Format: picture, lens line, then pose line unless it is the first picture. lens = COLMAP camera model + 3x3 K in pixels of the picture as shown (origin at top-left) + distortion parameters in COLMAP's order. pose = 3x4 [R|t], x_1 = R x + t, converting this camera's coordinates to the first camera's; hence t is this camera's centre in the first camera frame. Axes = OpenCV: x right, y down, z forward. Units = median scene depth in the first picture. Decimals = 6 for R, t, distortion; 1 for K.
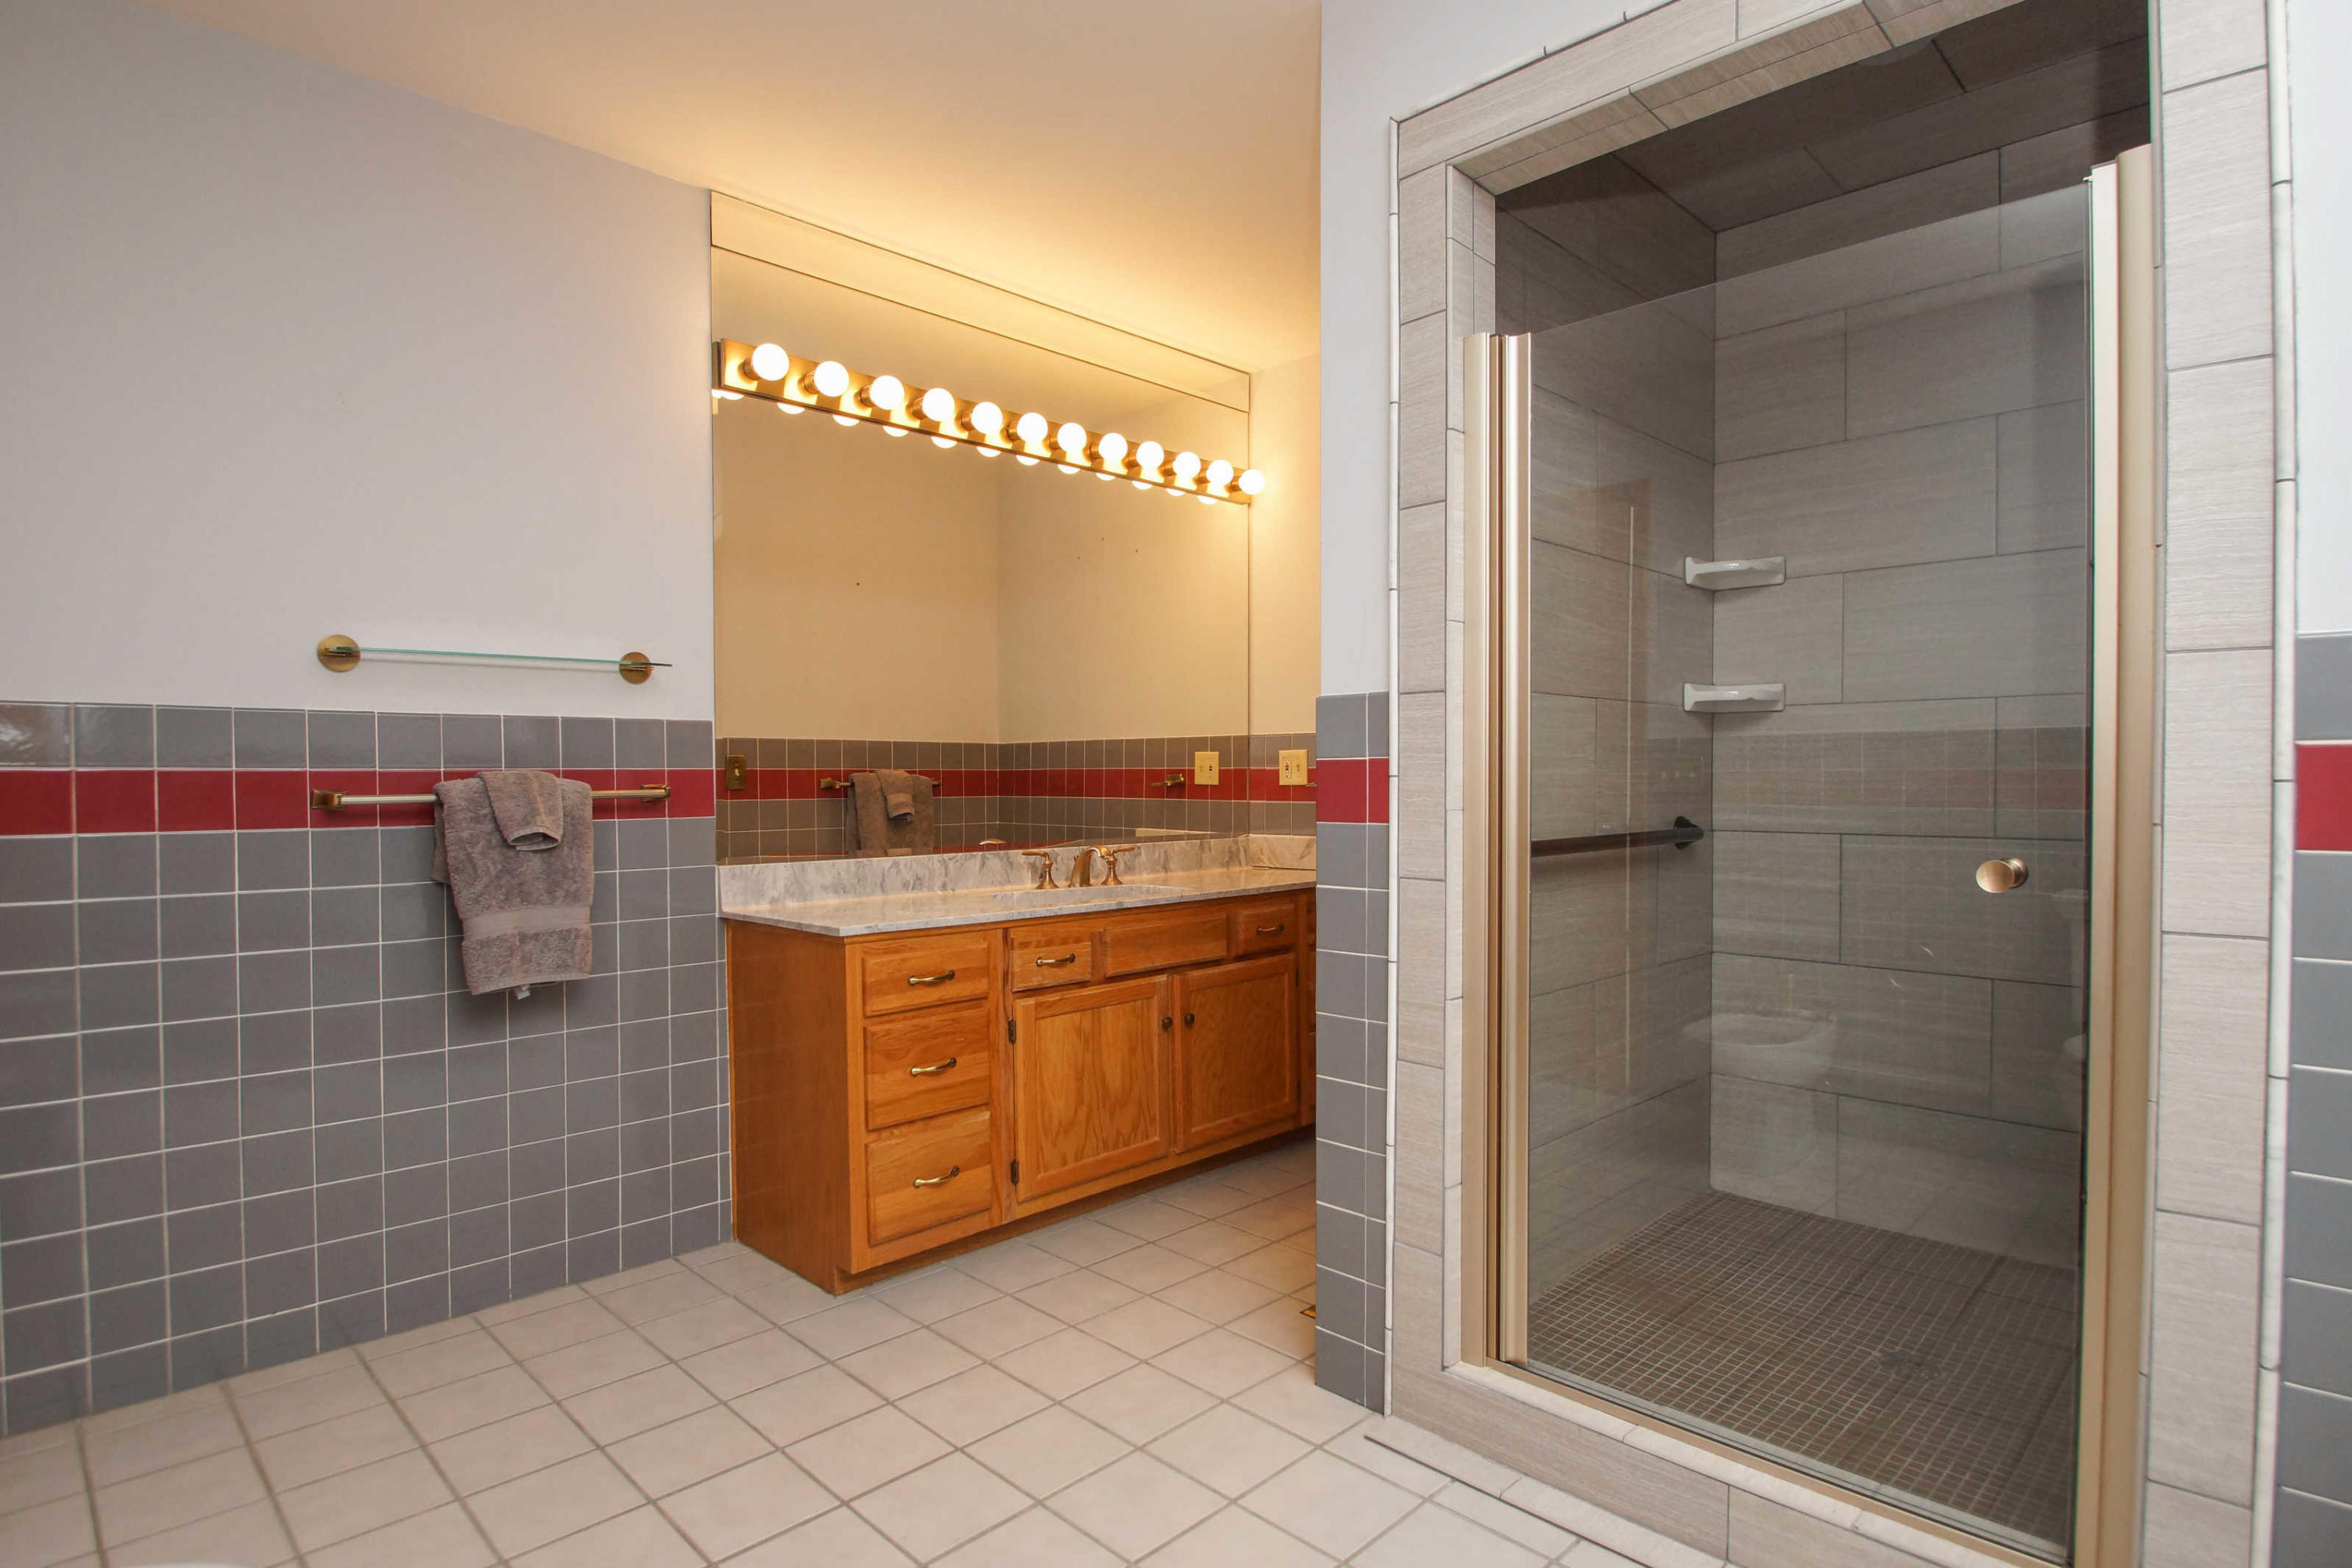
lens RADIAL K [[1241.3, 0, 1179.9], [0, 1241.3, 797.0], [0, 0, 1]] dist [-0.006353, -0.003623]
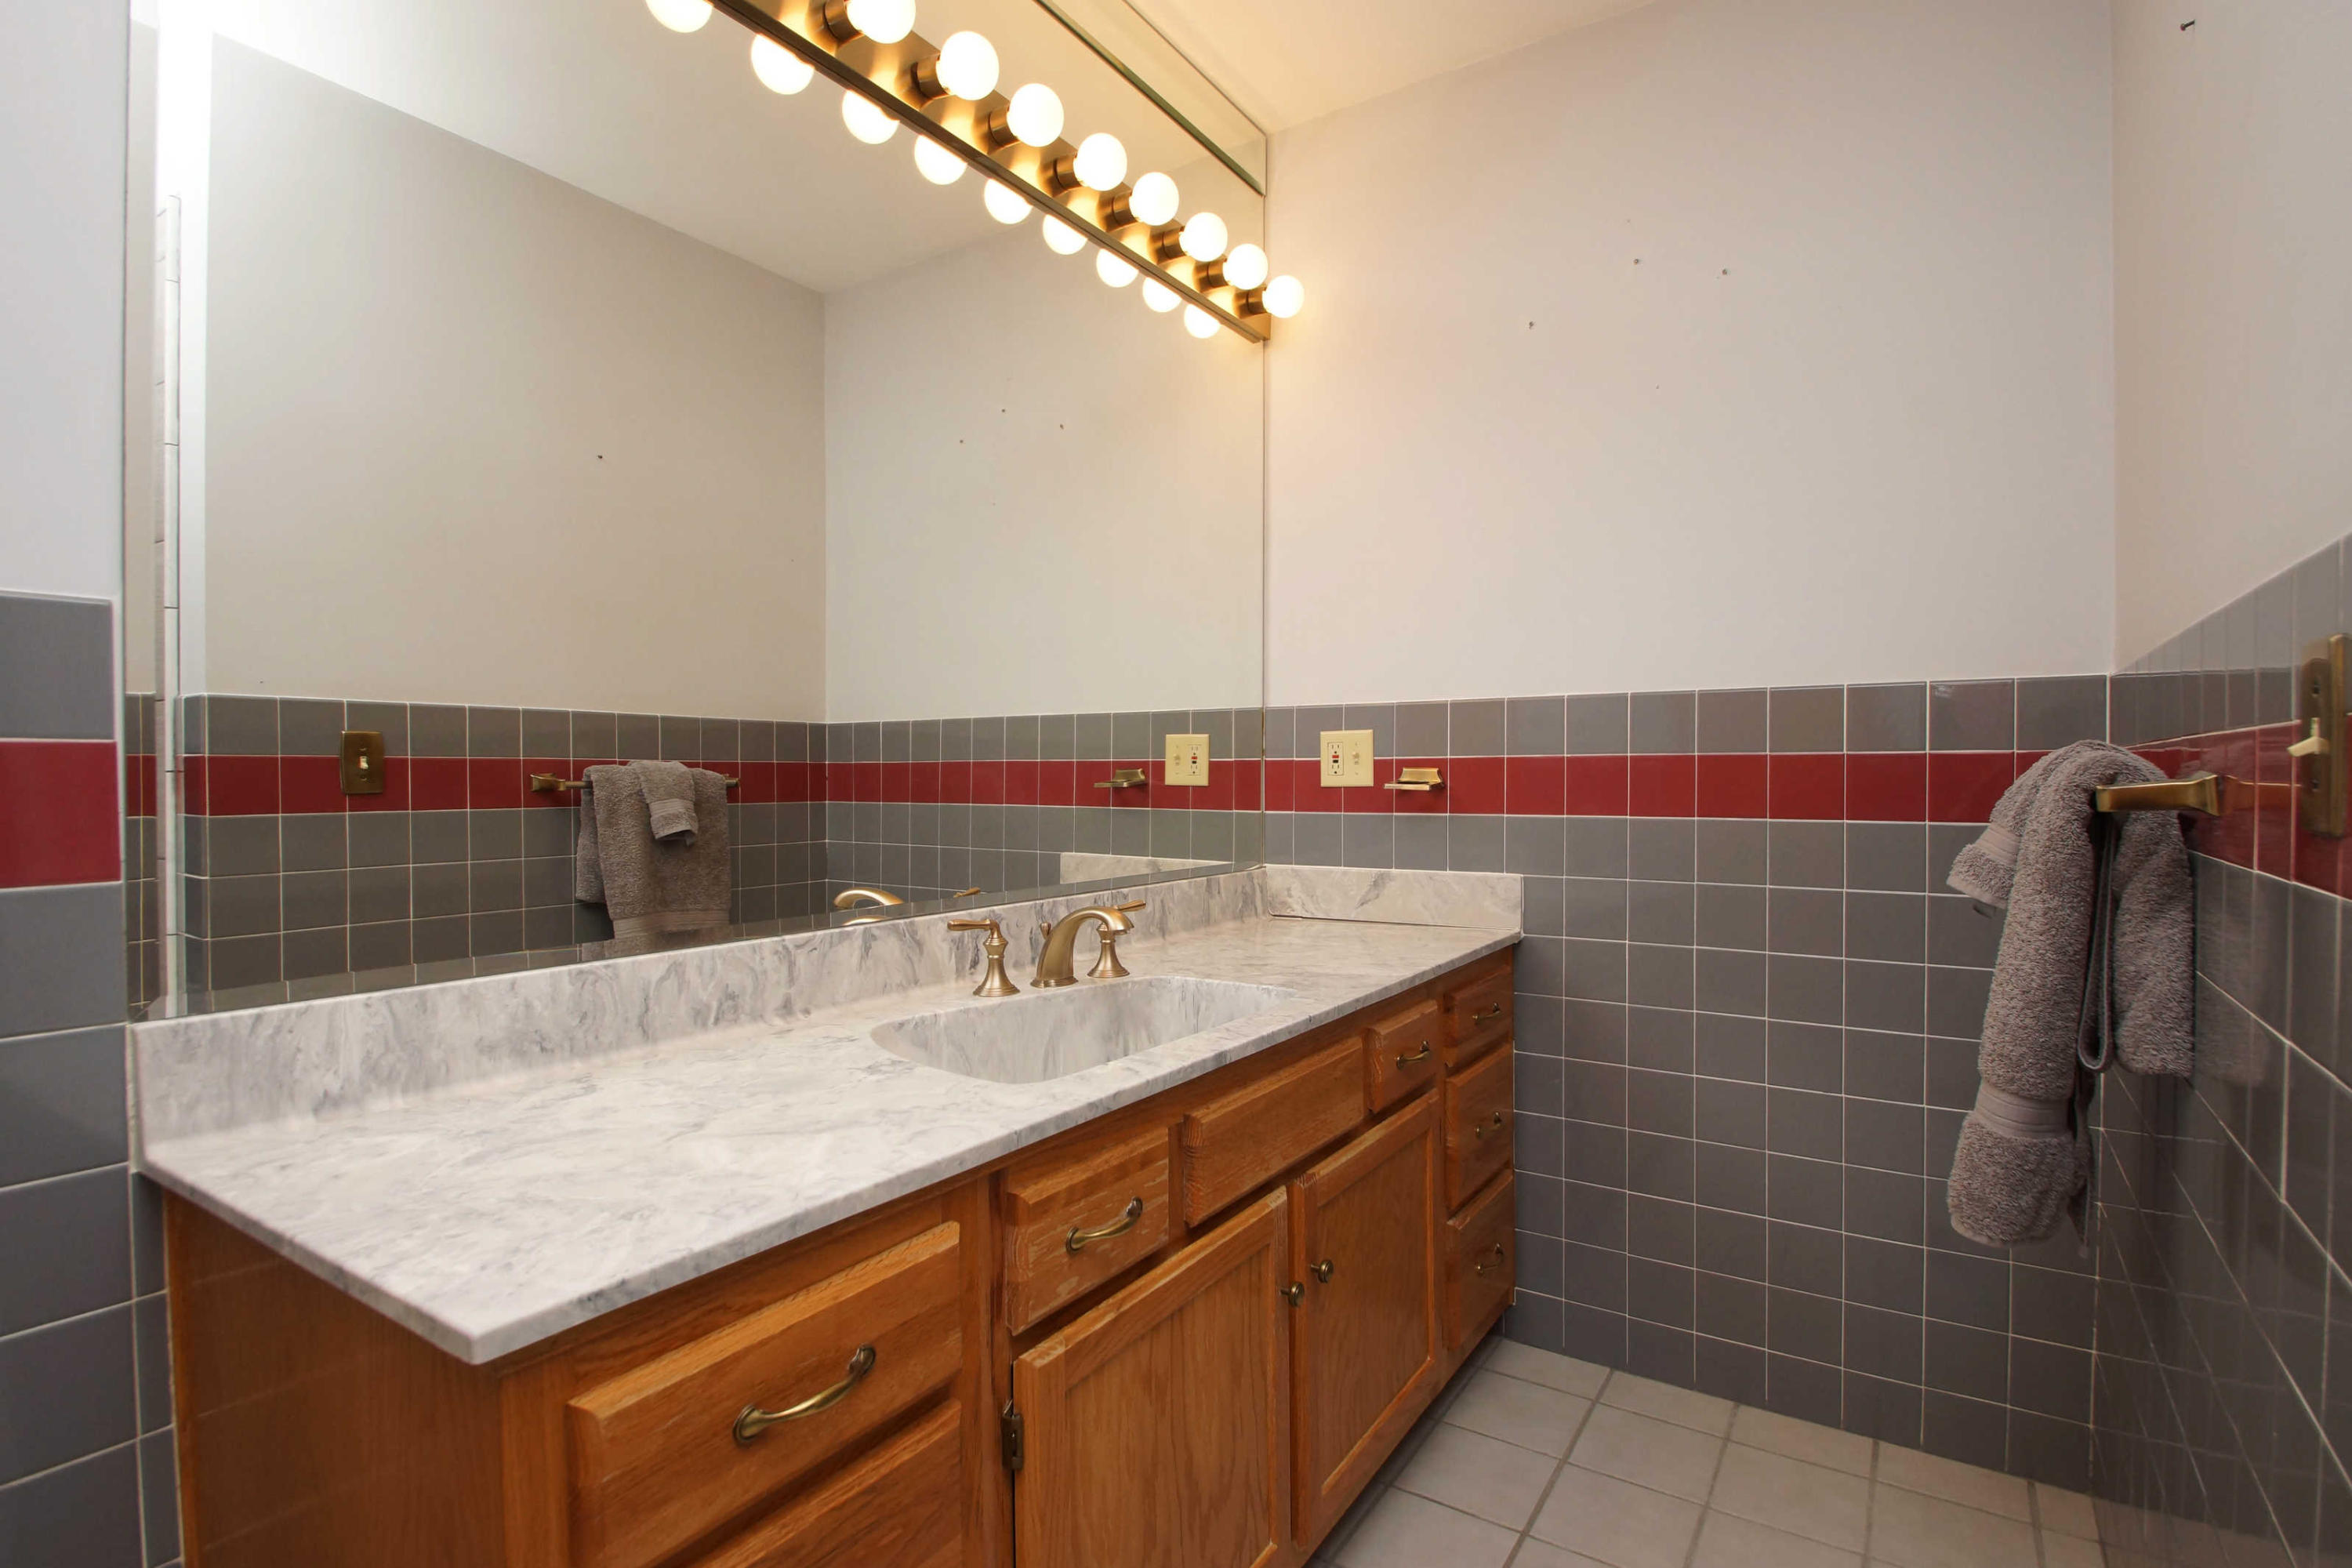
lens RADIAL K [[1150.4, 0, 1177.5], [0, 1150.4, 785.9], [0, 0, 1]] dist [0.001136, -0.001256]
pose [[0.979299, 0.000476, 0.202417, -0.125717], [0.001137, 0.999969, -0.007854, -0.006294], [-0.202414, 0.007922, 0.979268, 0.516472]]
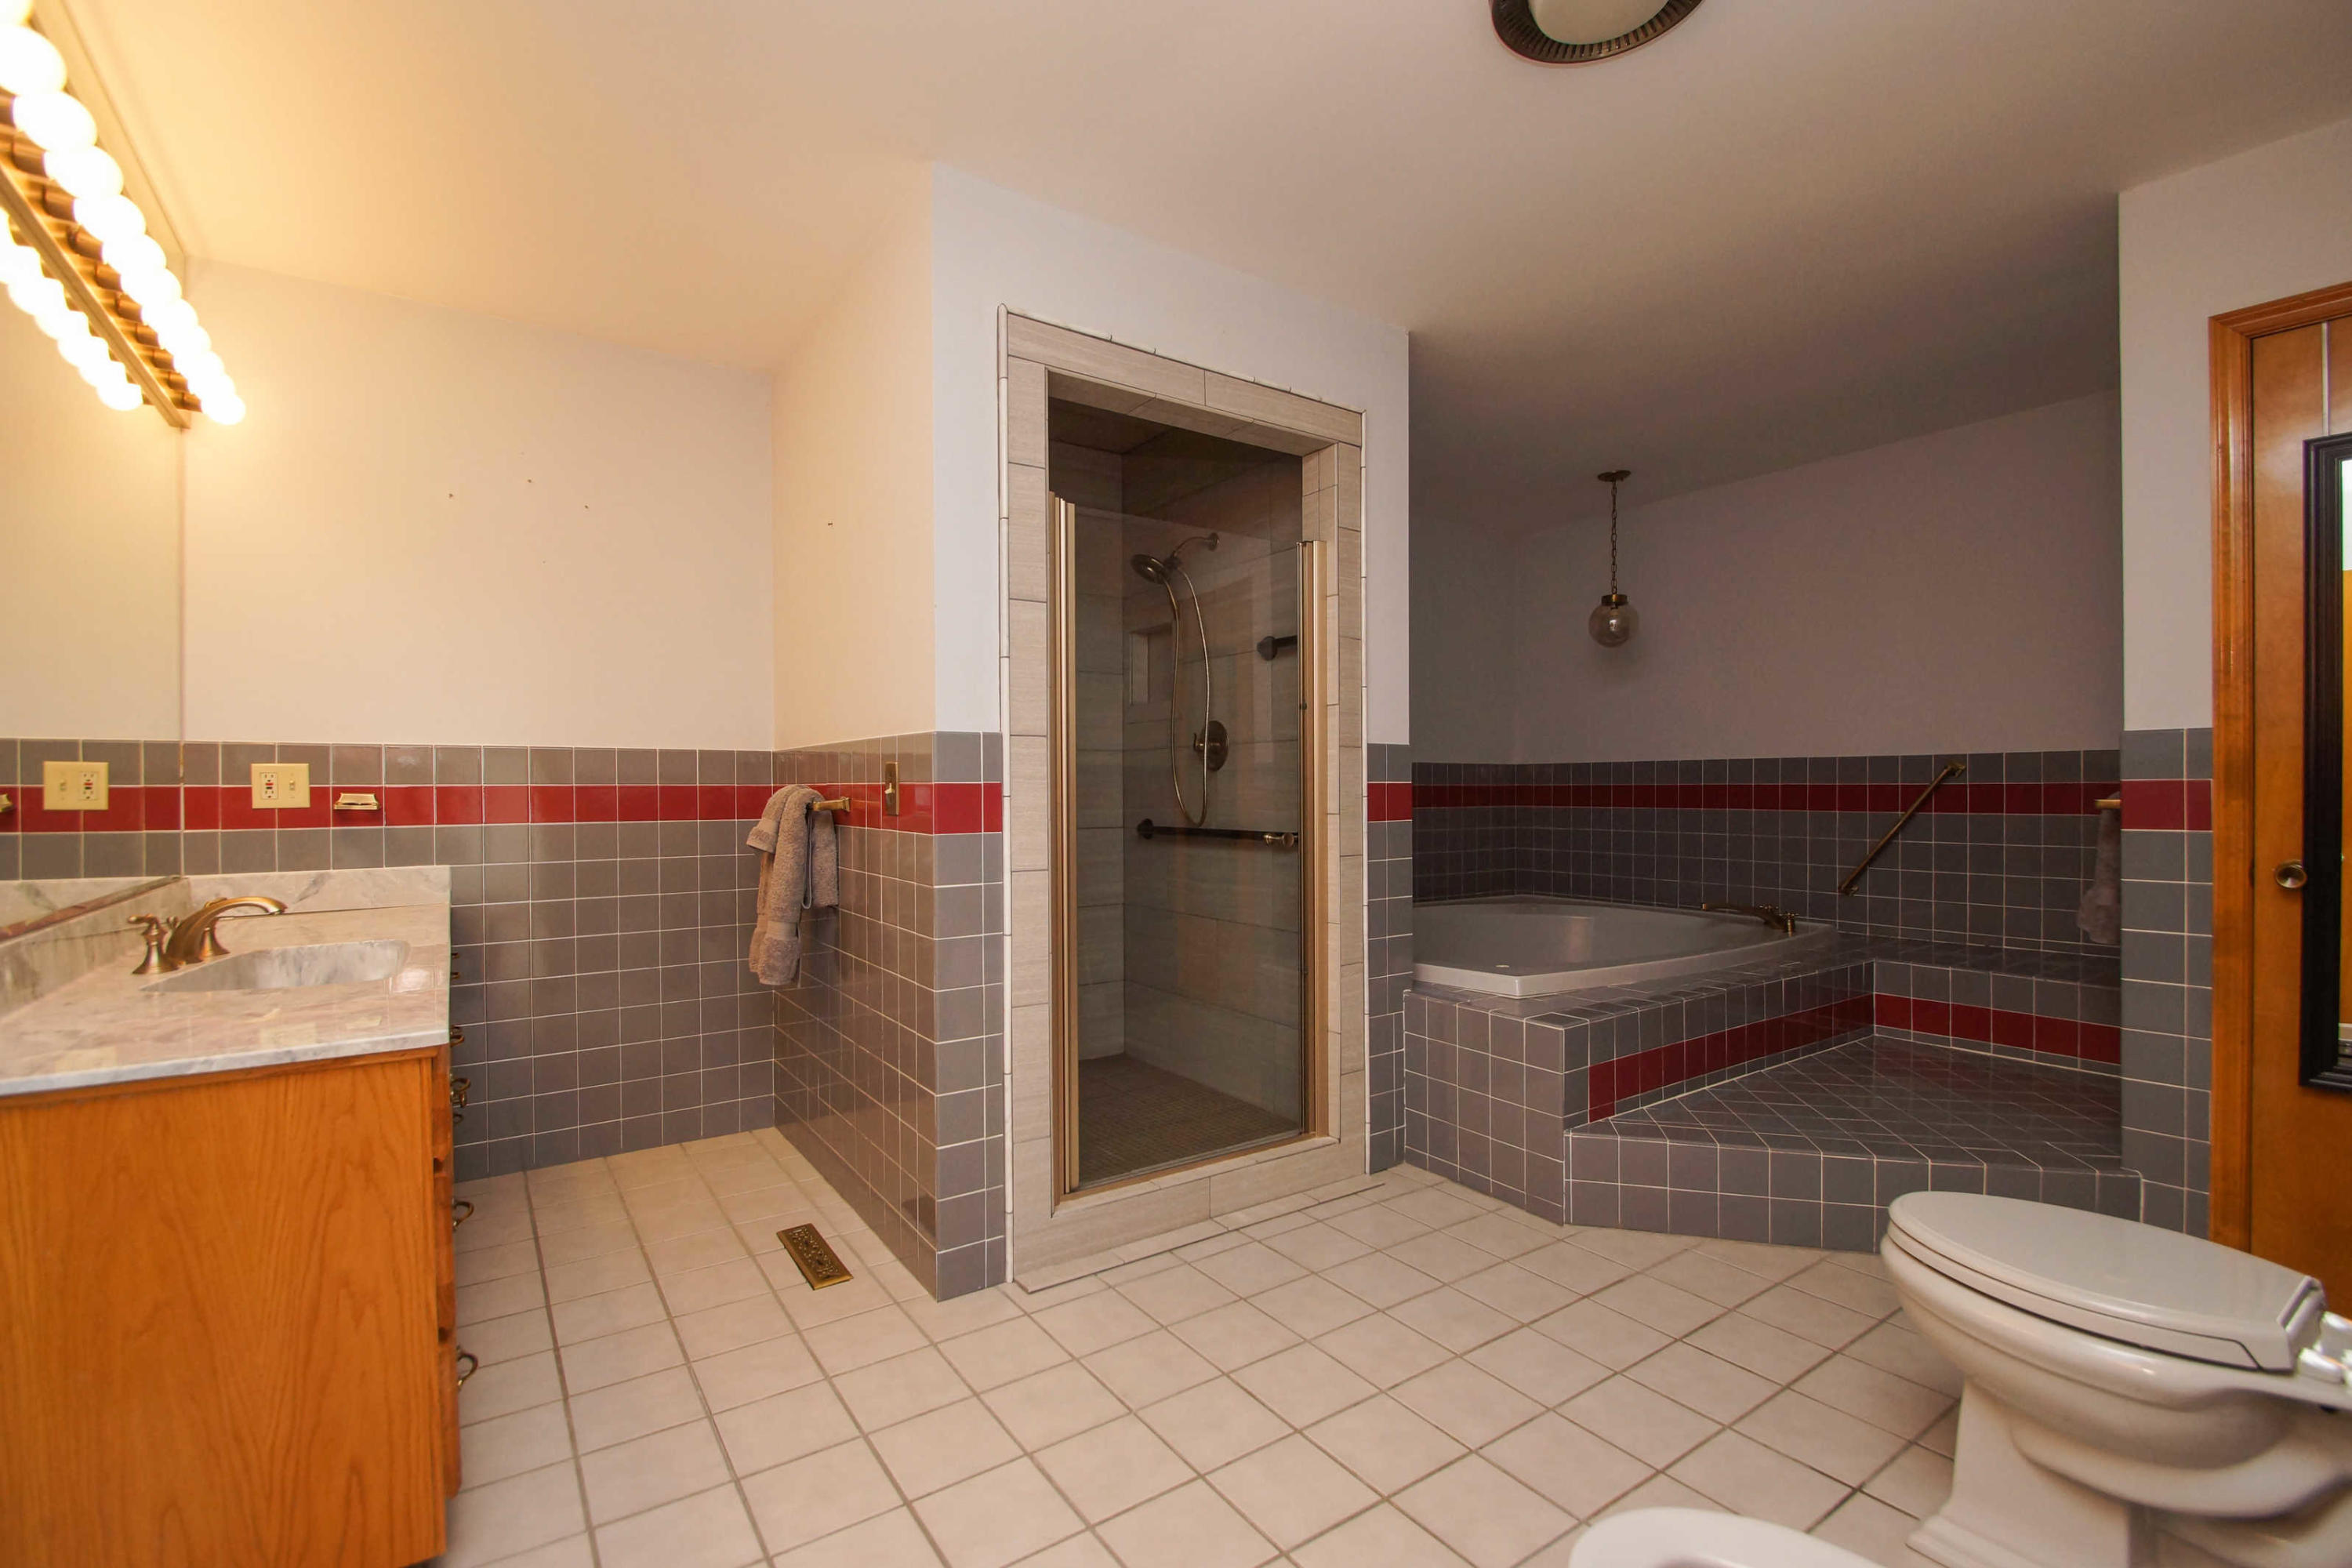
lens RADIAL K [[1060.3, 0, 1189.2], [0, 1060.3, 791.1], [0, 0, 1]] dist [0.009915, -0.014435]
pose [[0.168987, -0.000717, 0.985618, -0.547108], [0.018325, 0.999829, -0.002415, -0.009442], [-0.985448, 0.018469, 0.168971, 0.363157]]
